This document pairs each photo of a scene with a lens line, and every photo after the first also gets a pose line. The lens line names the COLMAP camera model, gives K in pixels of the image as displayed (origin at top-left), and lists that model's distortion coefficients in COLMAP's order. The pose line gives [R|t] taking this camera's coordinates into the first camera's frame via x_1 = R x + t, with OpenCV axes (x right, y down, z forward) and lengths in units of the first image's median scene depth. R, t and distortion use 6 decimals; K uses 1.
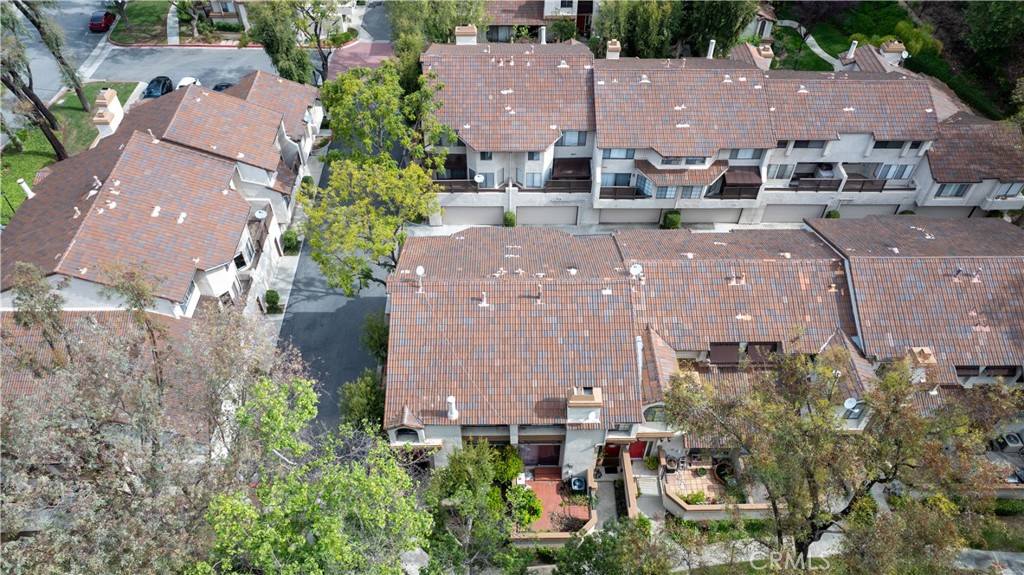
lens RADIAL K [[734.0, 0, 512.0], [0, 734.0, 287.5], [0, 0, 1]] dist [-0.040981, 0.067185]
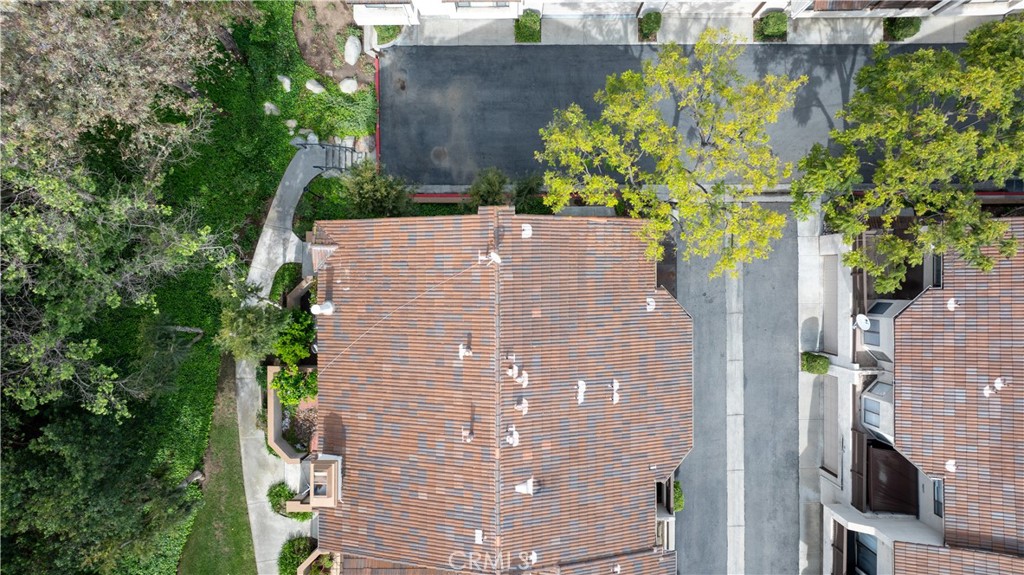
lens RADIAL K [[734.0, 0, 512.0], [0, 734.0, 287.5], [0, 0, 1]] dist [-0.040981, 0.067185]
pose [[-0.005609, 0.999958, -0.007251, -0.067920], [-0.737226, 0.000764, 0.675646, -0.341307], [0.675623, 0.009136, 0.737191, 0.387199]]
